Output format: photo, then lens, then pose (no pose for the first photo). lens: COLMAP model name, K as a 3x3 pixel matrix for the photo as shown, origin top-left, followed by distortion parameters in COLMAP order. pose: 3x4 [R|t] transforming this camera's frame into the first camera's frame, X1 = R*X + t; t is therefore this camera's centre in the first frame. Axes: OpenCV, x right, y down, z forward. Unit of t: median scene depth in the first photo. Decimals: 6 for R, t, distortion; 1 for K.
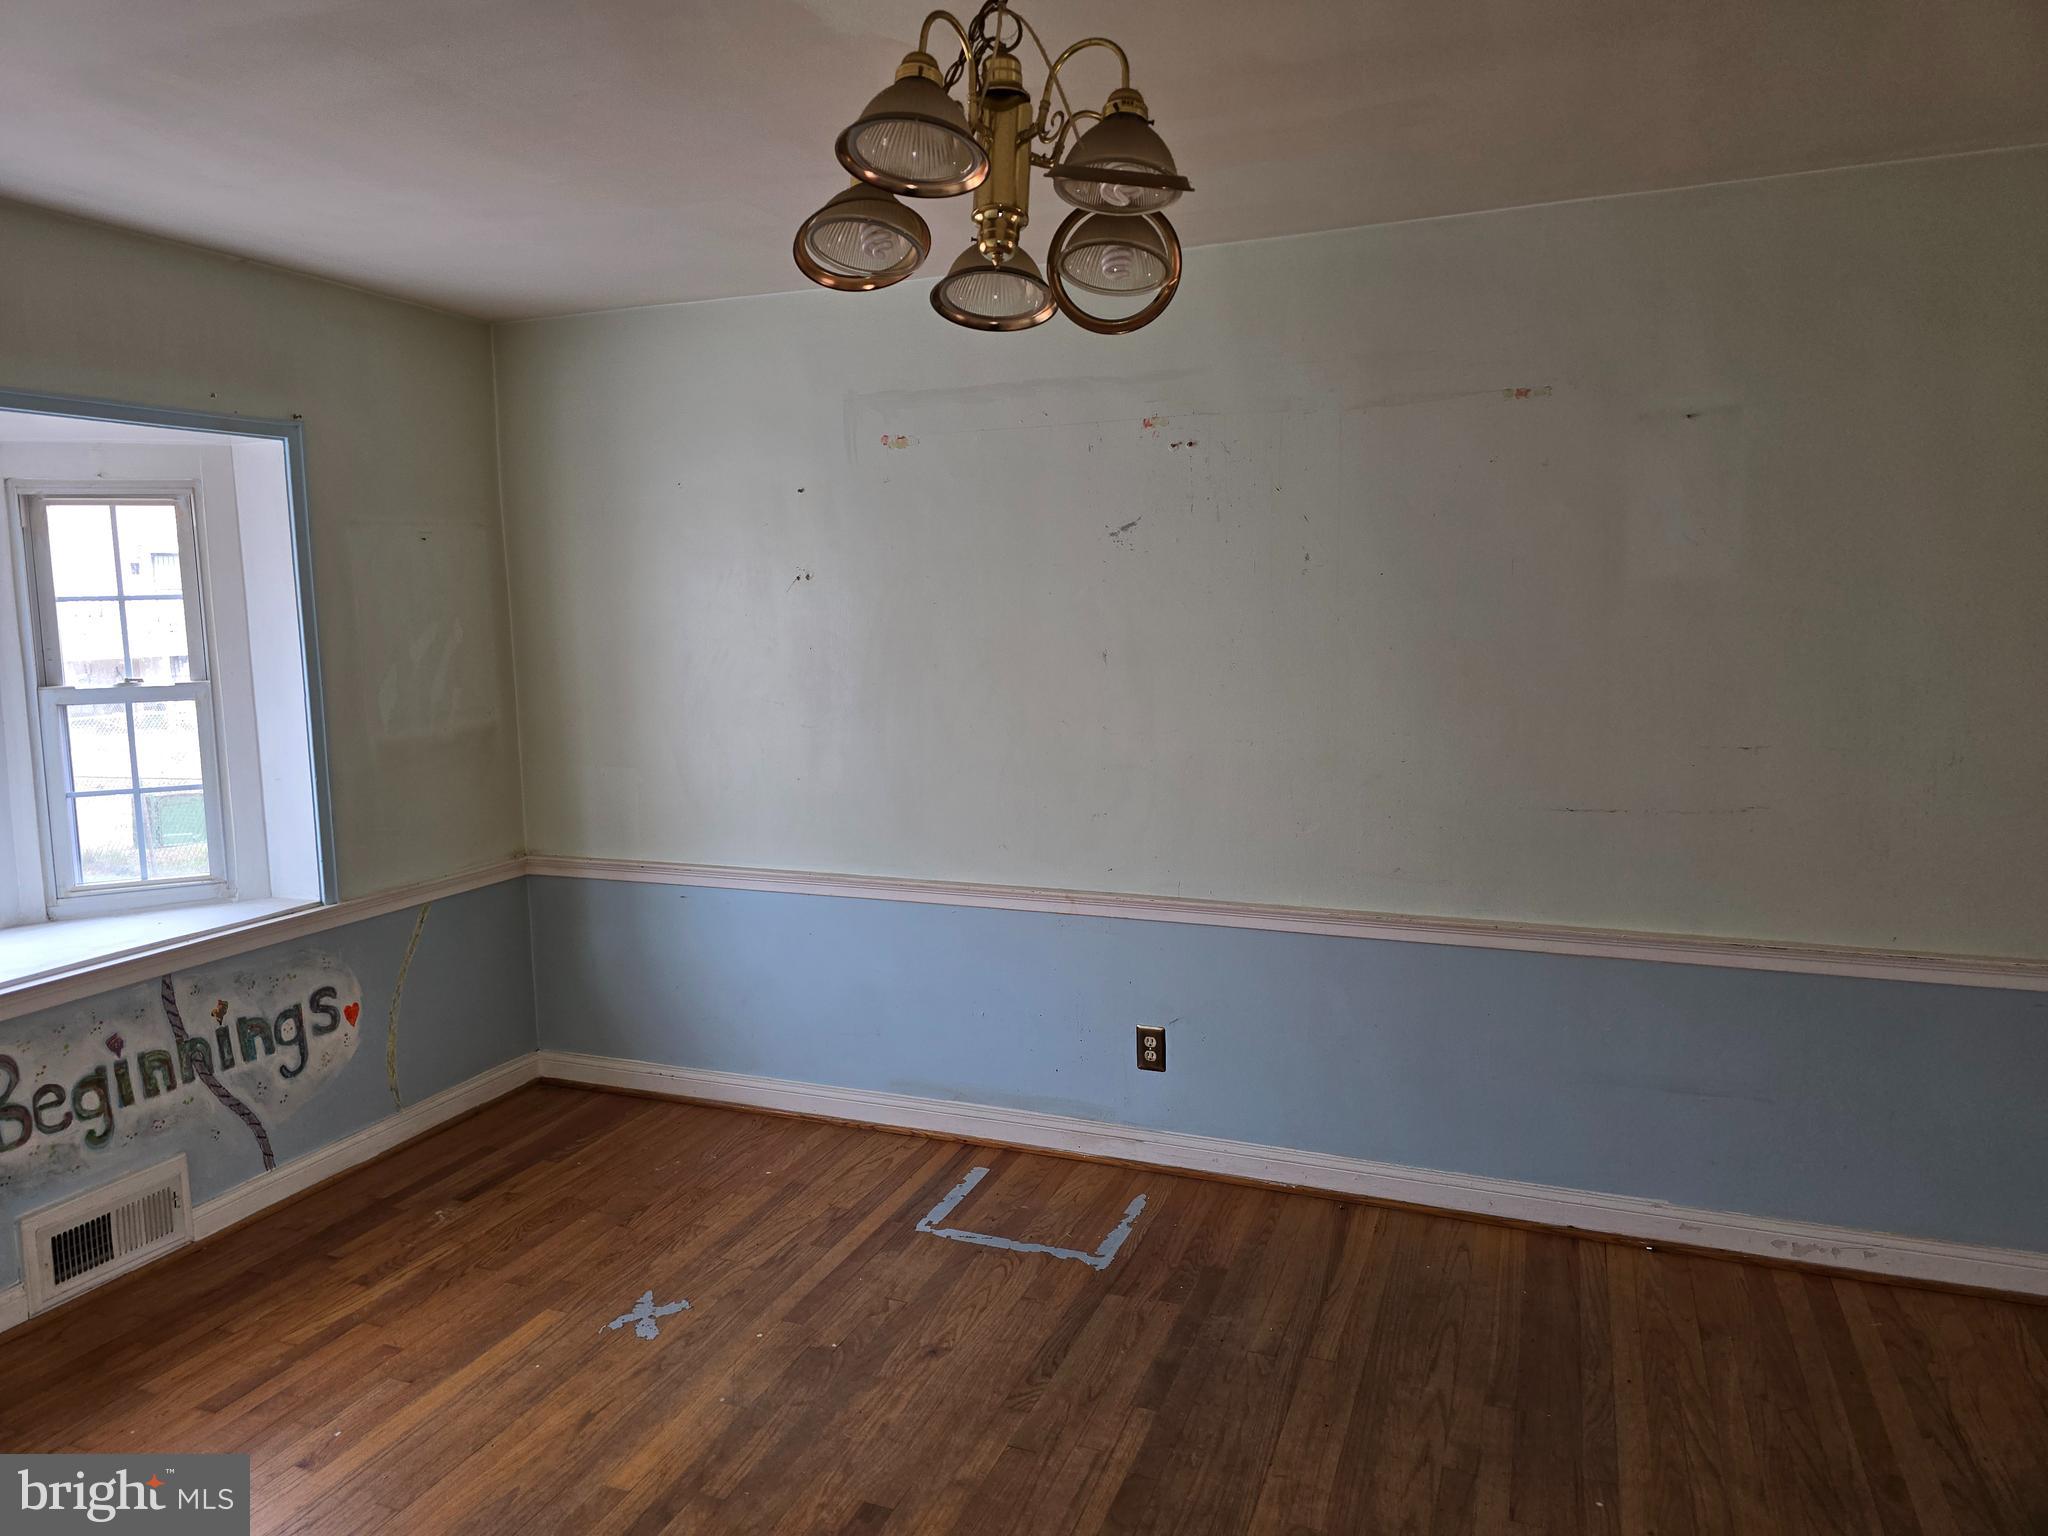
lens RADIAL K [[1356.7, 0, 1021.8], [0, 1356.7, 753.4], [0, 0, 1]] dist [0.030747, -0.011238]
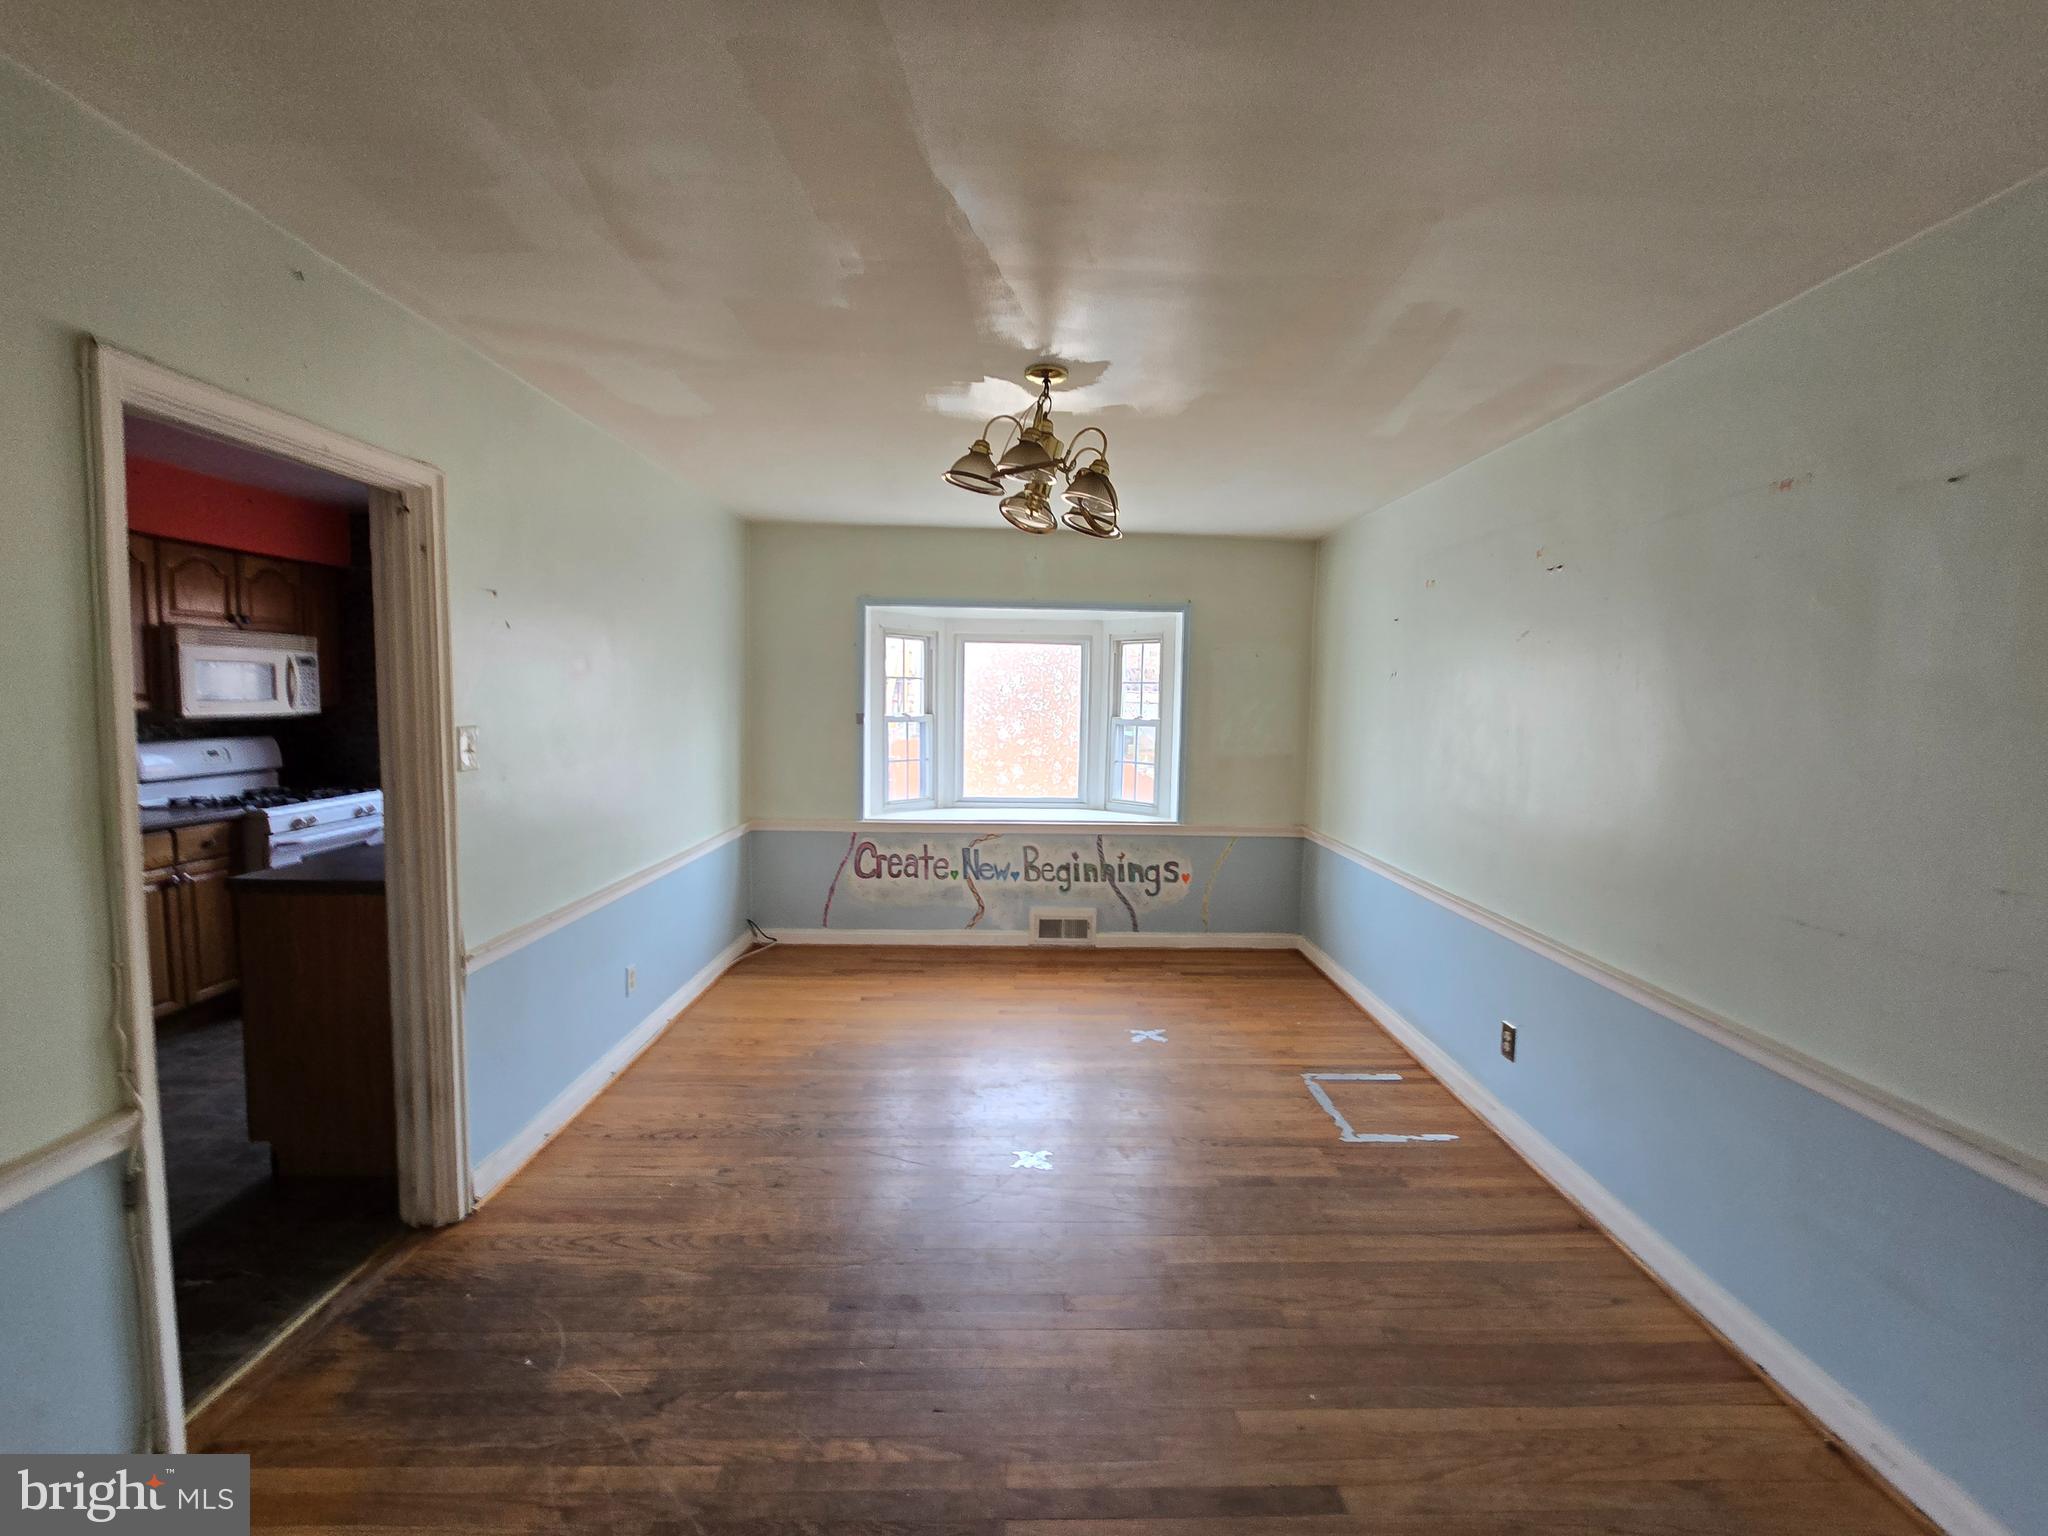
lens RADIAL K [[846.2, 0, 1062.7], [0, 846.2, 776.3], [0, 0, 1]] dist [-0.004019, -0.001468]
pose [[0.409563, 0.112714, -0.905292, 0.672048], [-0.131132, 0.989307, 0.063849, -0.028261], [0.902808, 0.092562, 0.419964, 0.284853]]
